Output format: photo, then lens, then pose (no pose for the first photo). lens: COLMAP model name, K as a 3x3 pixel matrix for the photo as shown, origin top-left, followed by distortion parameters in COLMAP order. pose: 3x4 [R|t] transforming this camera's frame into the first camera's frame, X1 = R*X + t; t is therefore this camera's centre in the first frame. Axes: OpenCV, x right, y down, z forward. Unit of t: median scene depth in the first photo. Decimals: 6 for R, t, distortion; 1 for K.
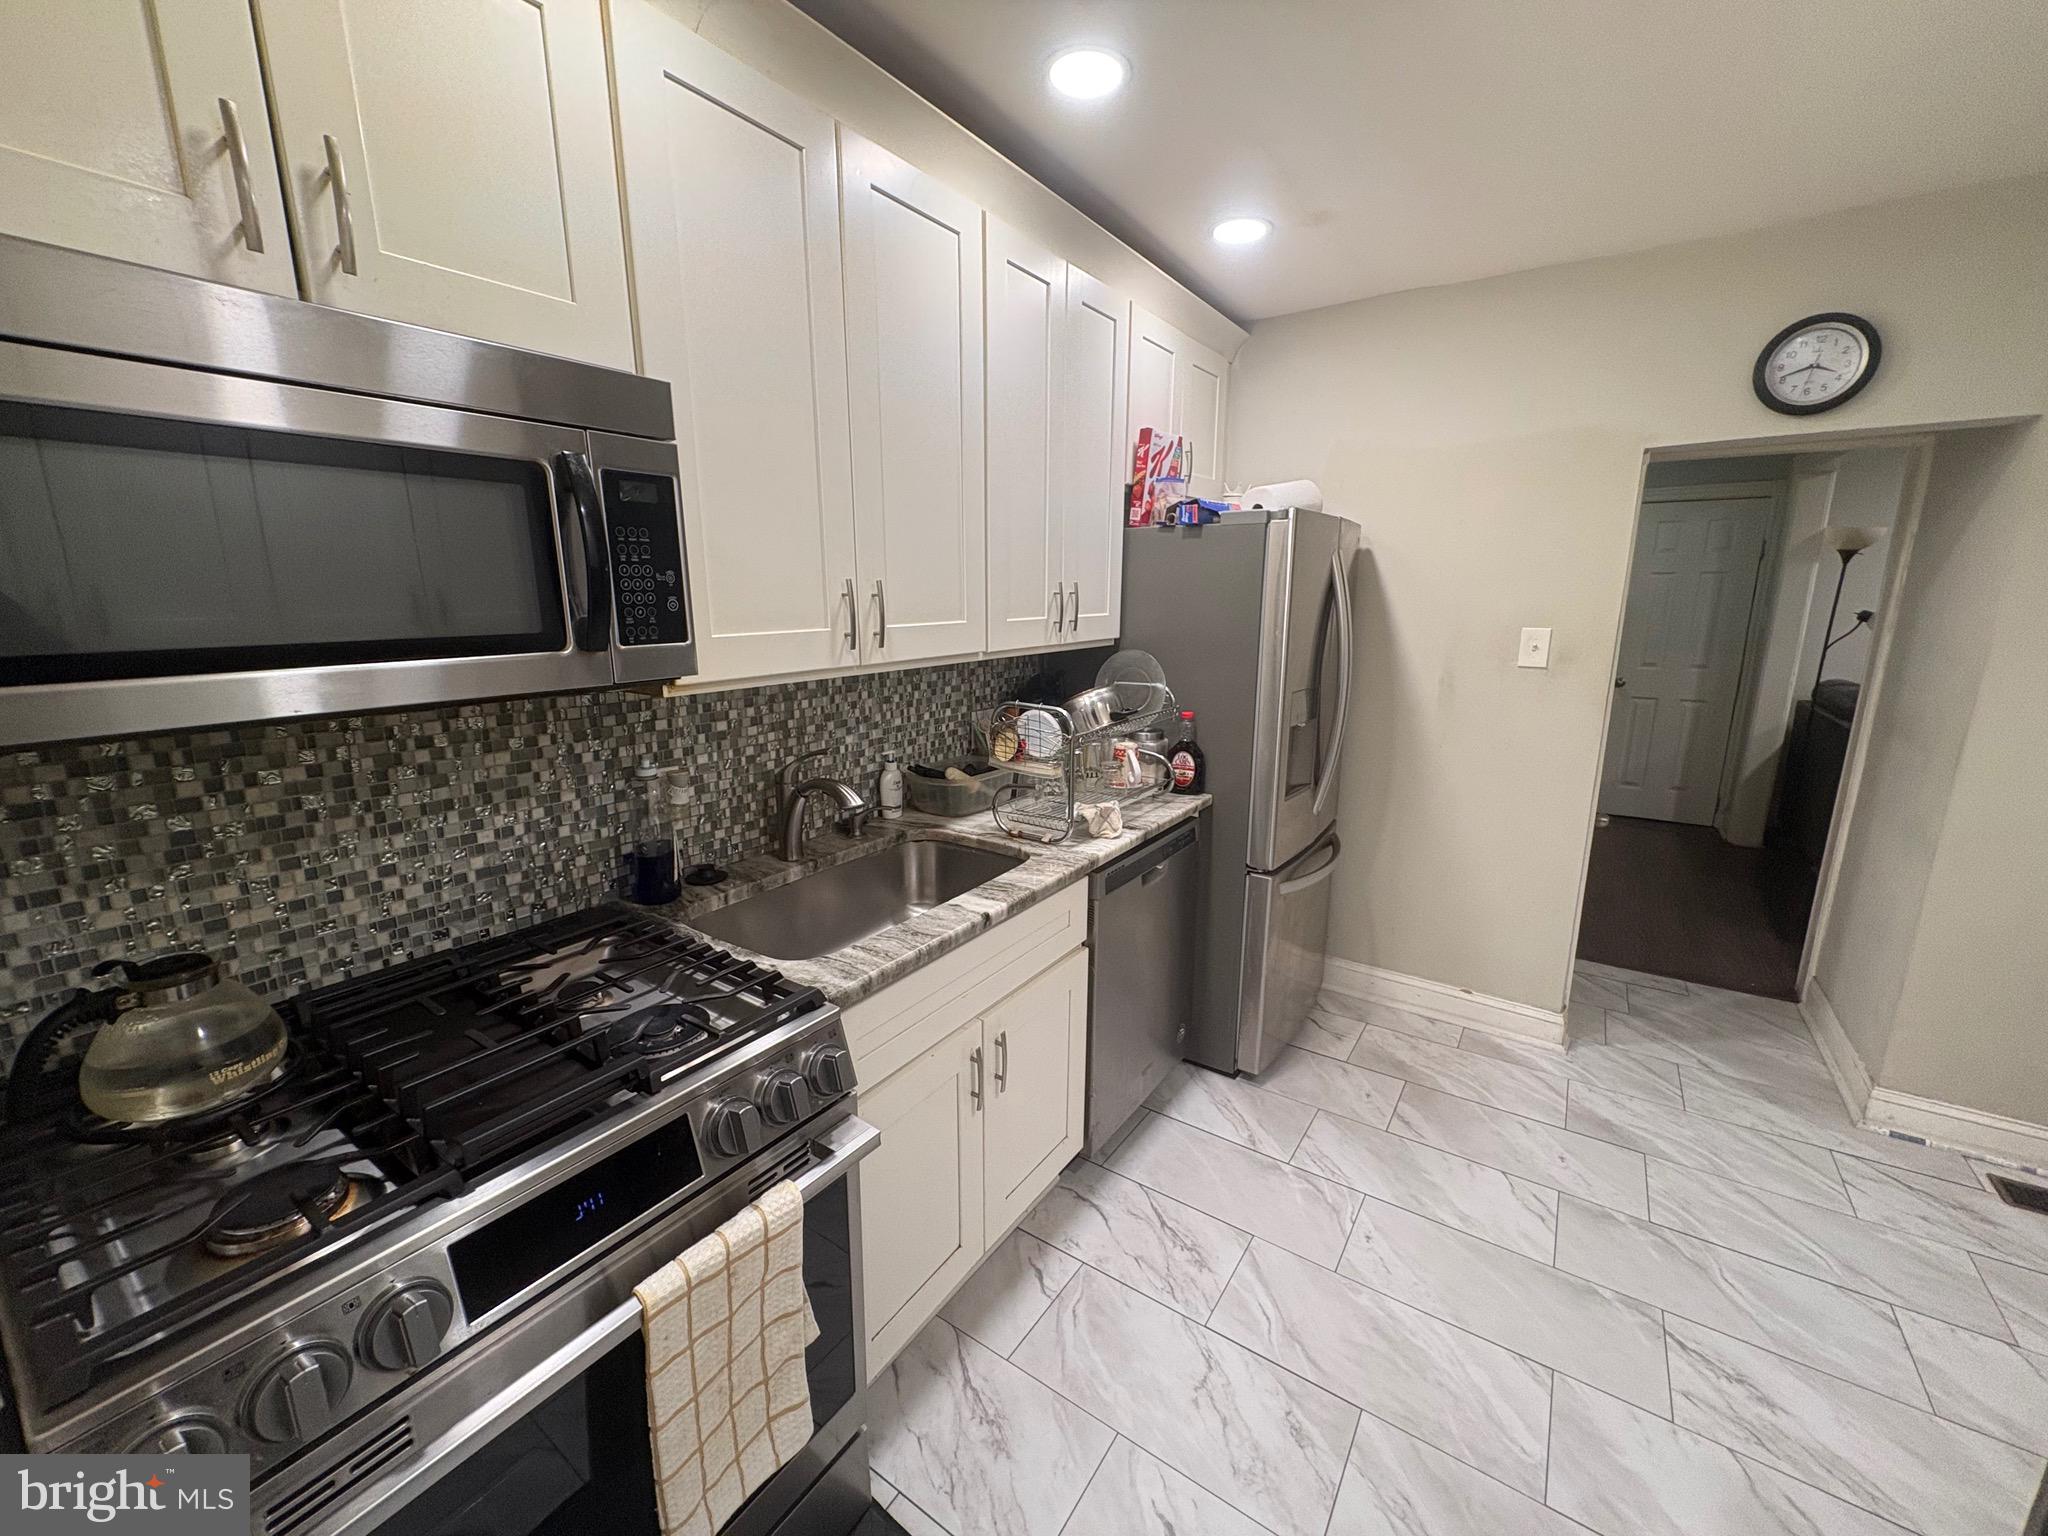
lens RADIAL K [[815.3, 0, 1020.8], [0, 815.3, 764.1], [0, 0, 1]] dist [0.000559, 0.000089]
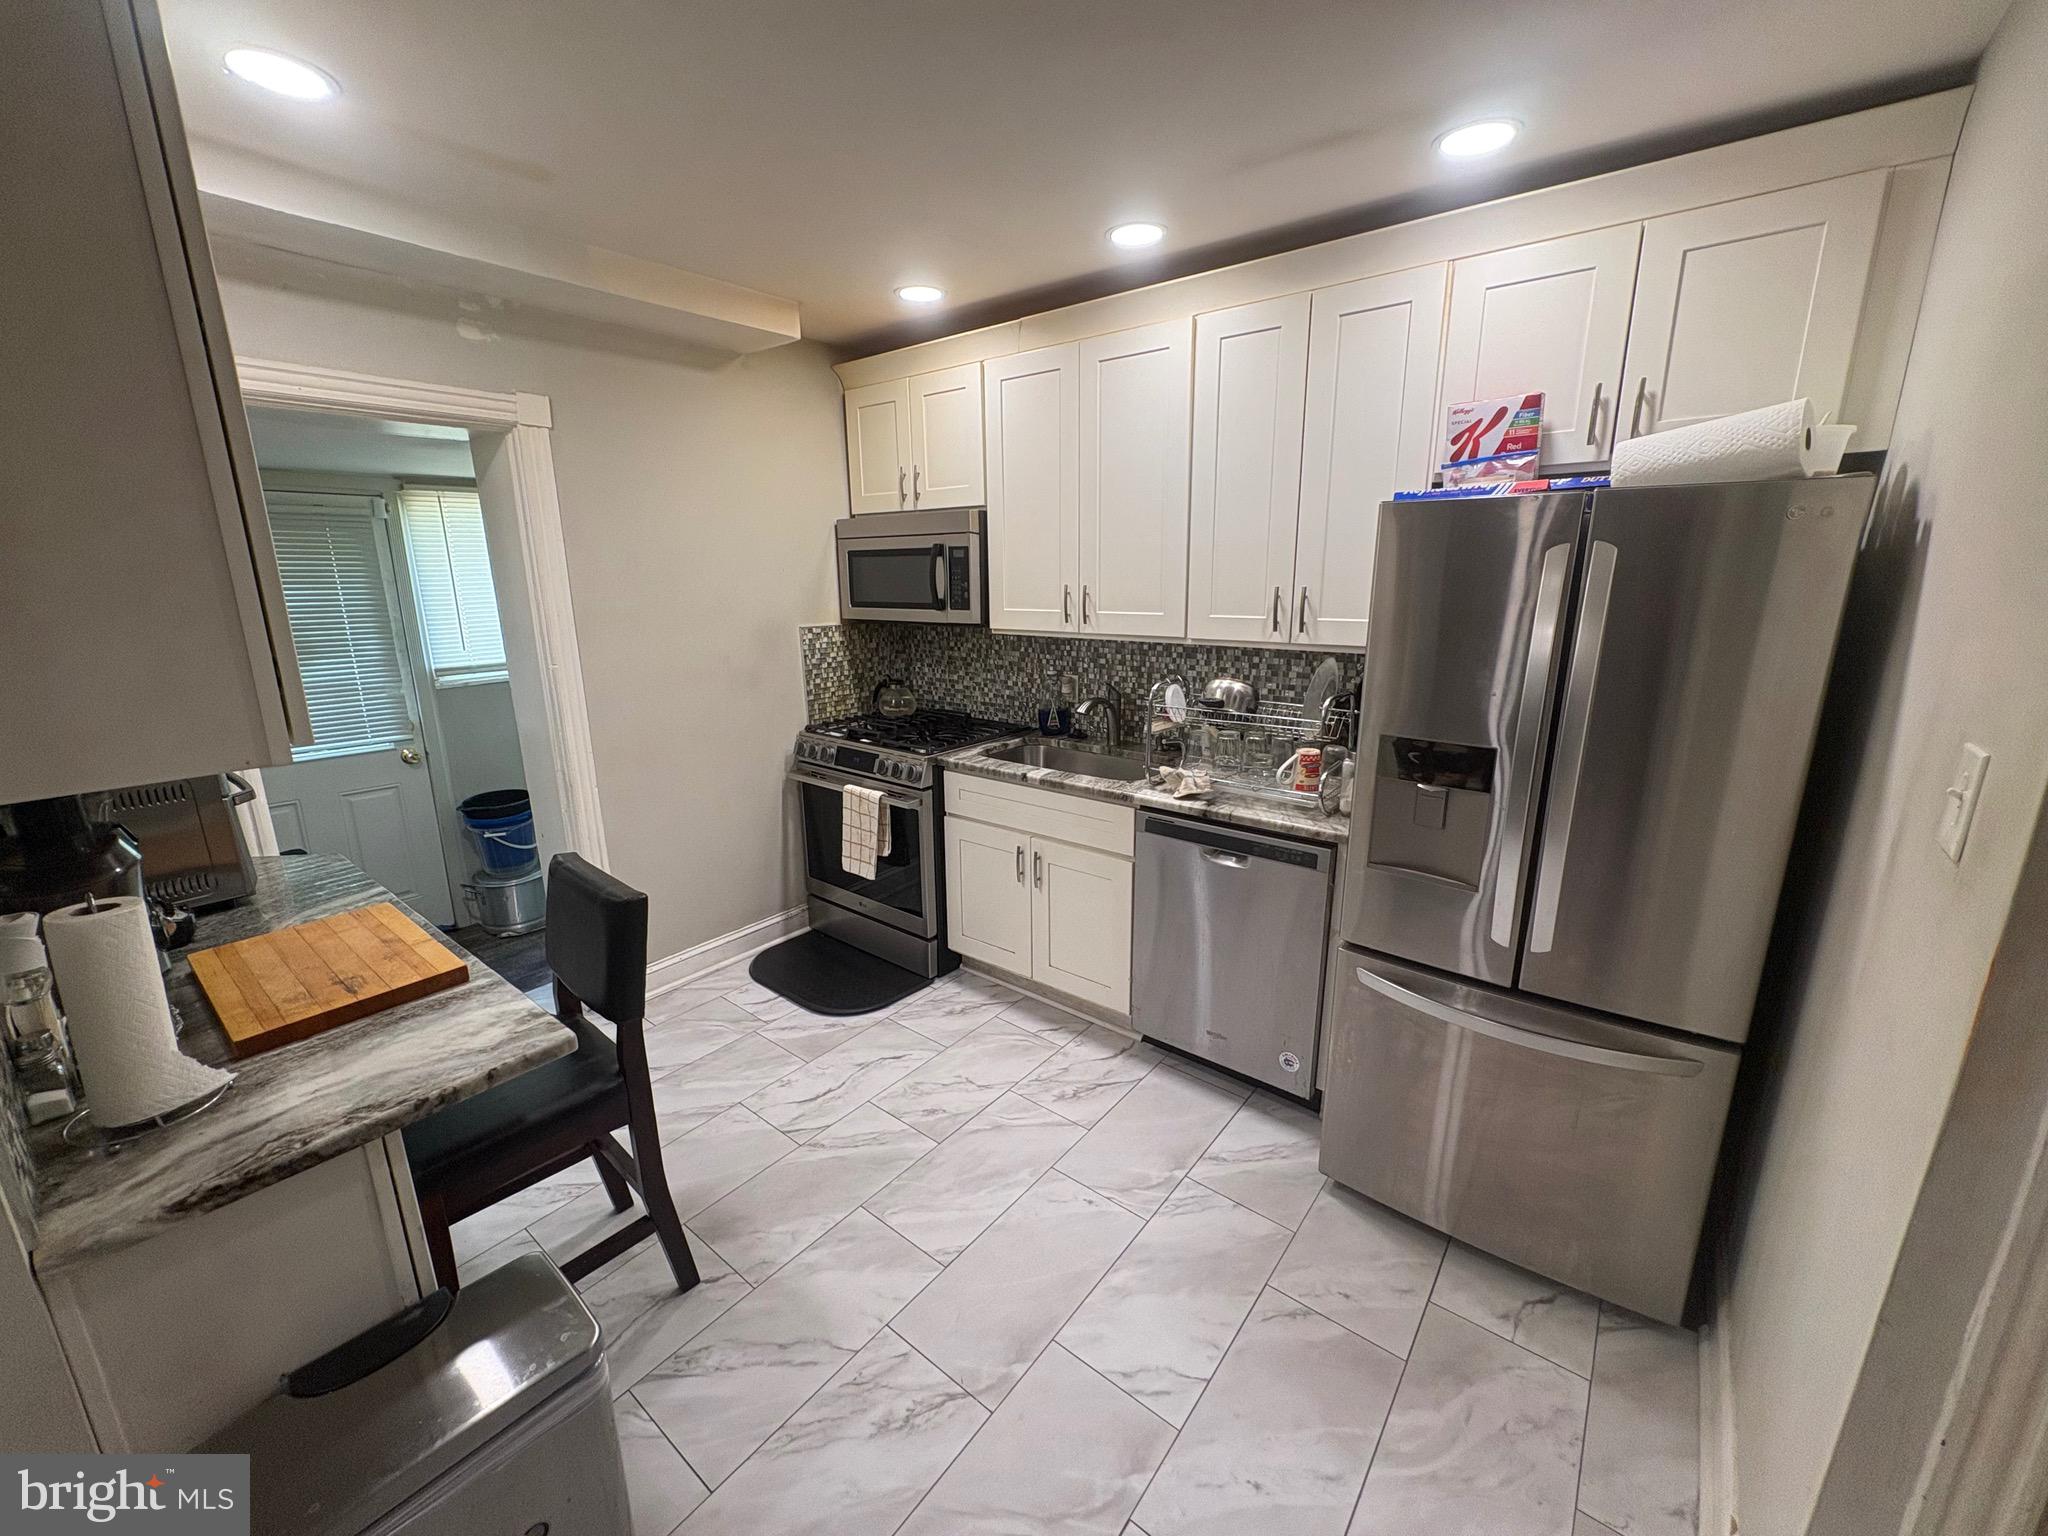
lens RADIAL K [[815.3, 0, 1020.8], [0, 815.3, 764.1], [0, 0, 1]] dist [0.000559, 0.000089]
pose [[-0.063713, 0.238872, -0.968959, 1.488117], [-0.199295, 0.948328, 0.246890, -0.244057], [0.977866, 0.208838, -0.012815, 0.889314]]
